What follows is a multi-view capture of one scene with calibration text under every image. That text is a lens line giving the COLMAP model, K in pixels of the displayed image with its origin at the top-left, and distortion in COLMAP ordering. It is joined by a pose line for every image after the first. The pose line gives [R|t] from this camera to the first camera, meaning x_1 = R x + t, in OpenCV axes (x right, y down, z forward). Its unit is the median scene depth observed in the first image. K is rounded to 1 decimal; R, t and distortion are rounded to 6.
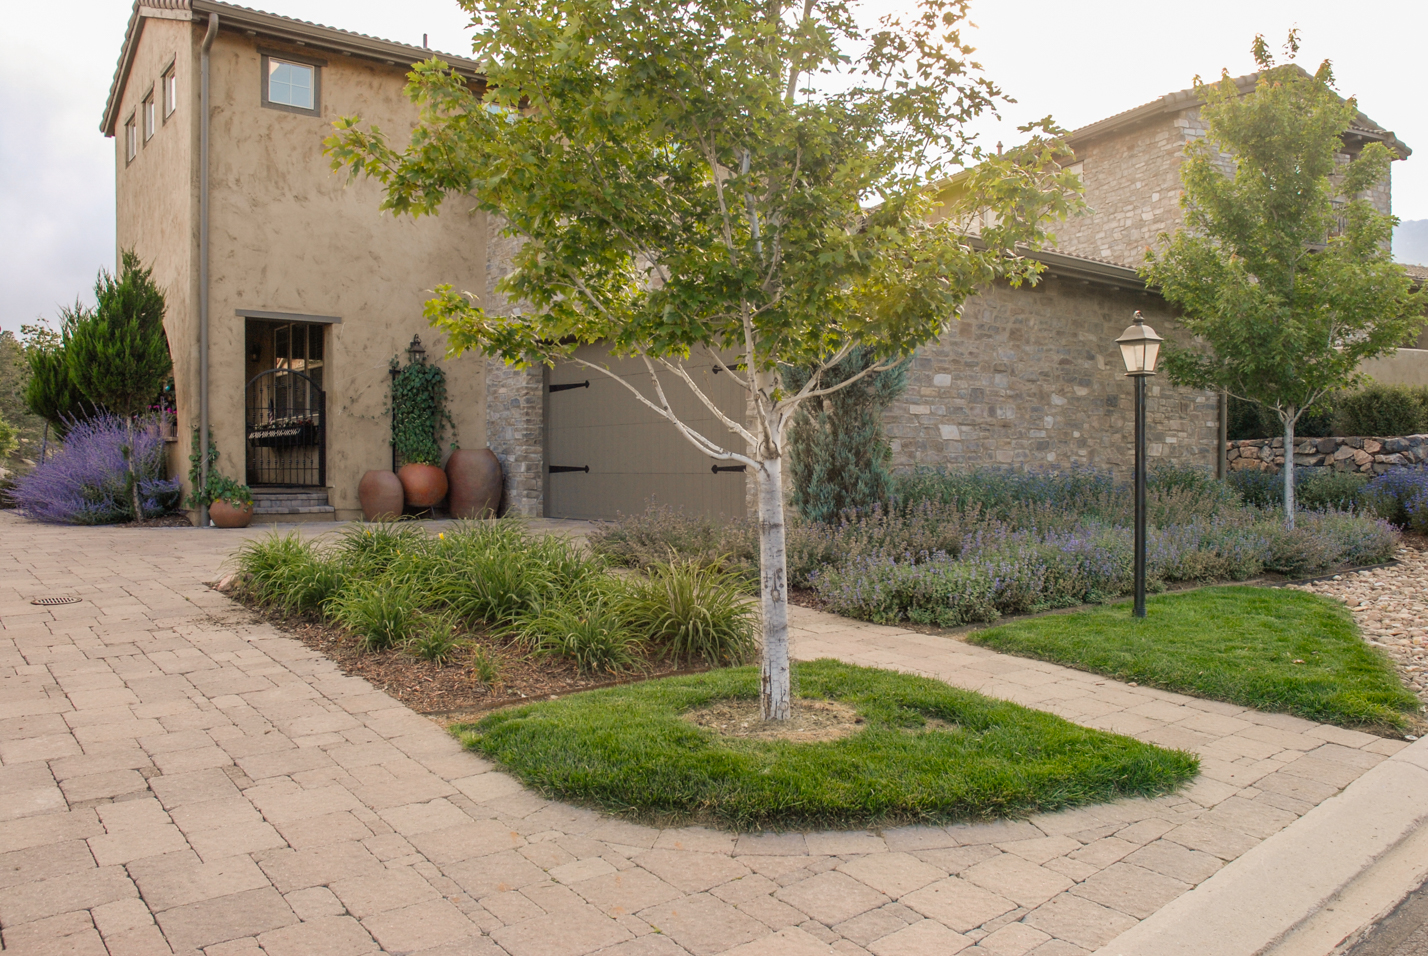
lens RADIAL K [[1154.2, 0, 761.5], [0, 1154.2, 509.8], [0, 0, 1]] dist [-0.170821, 0.191125]
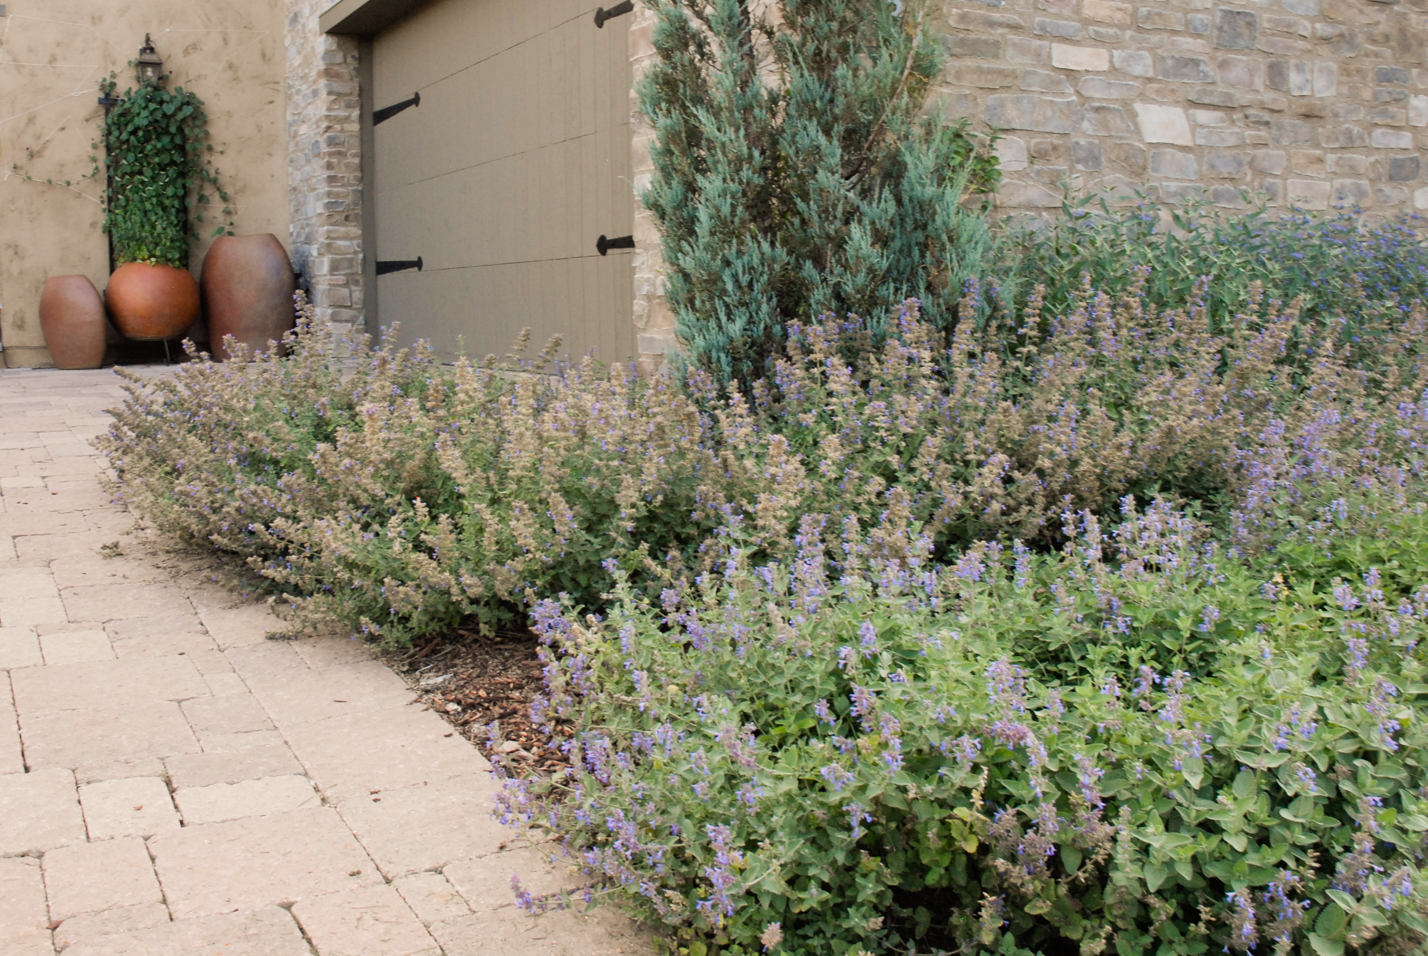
lens RADIAL K [[1323.3, 0, 634.9], [0, 1323.3, 414.8], [0, 0, 1]] dist [-0.165667, 0.164527]
pose [[0.978896, 0.001345, -0.204354, 0.071705], [0.009491, 0.998600, 0.052035, 0.003074], [0.204138, -0.052876, 0.977513, 0.487532]]
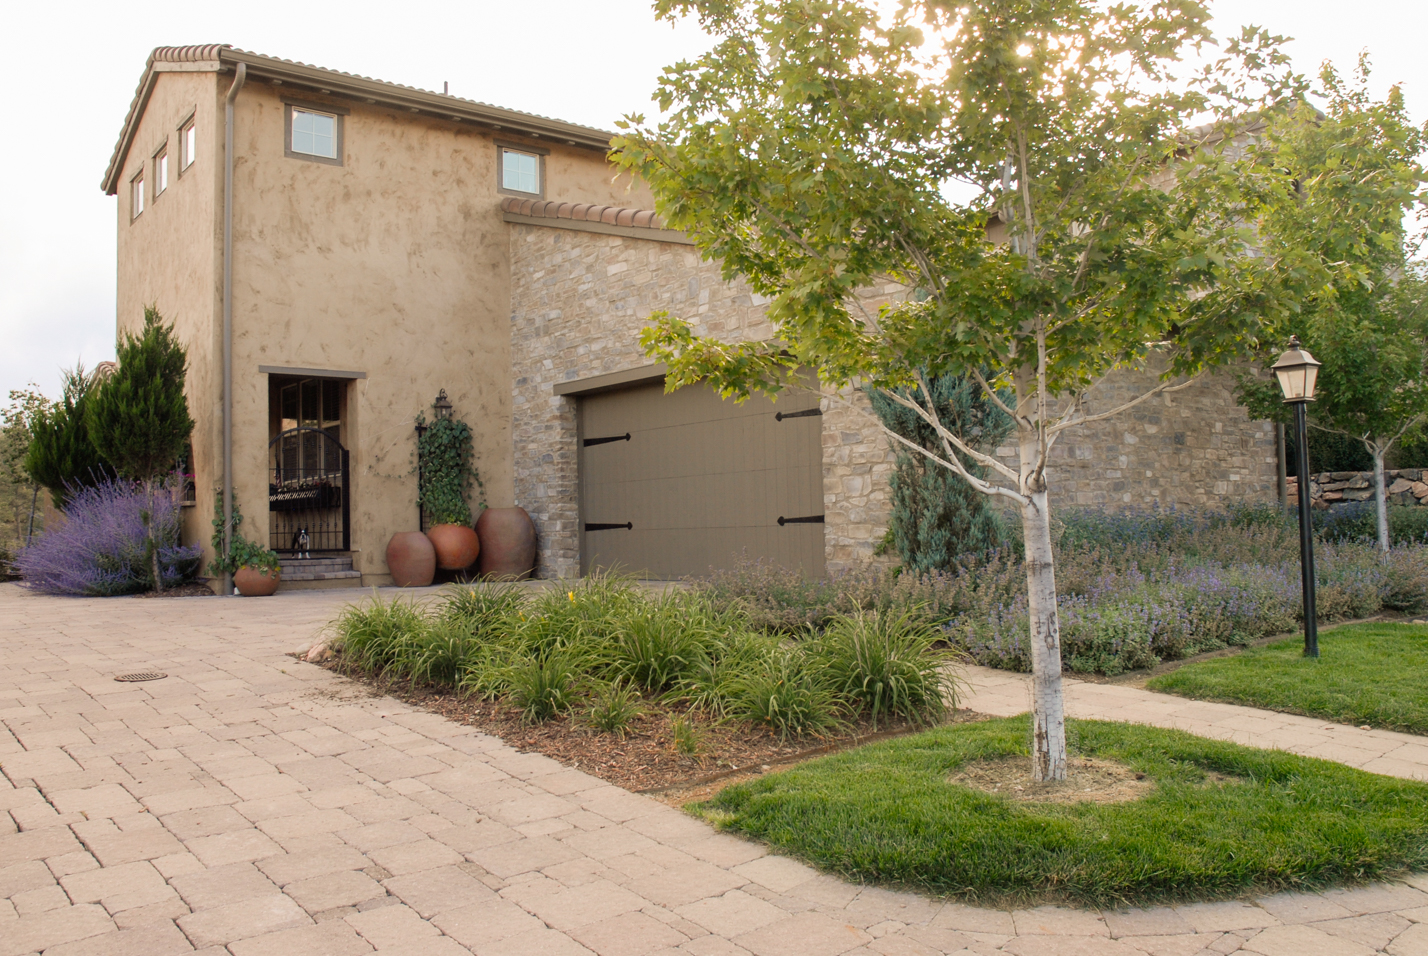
lens RADIAL K [[1170.3, 0, 731.7], [0, 1170.3, 480.8], [0, 0, 1]] dist [-0.162756, 0.200432]
pose [[0.999443, -0.026896, 0.019764, -0.095552], [0.028320, 0.996728, -0.075708, 0.003545], [-0.017663, 0.076225, 0.996934, 0.033863]]
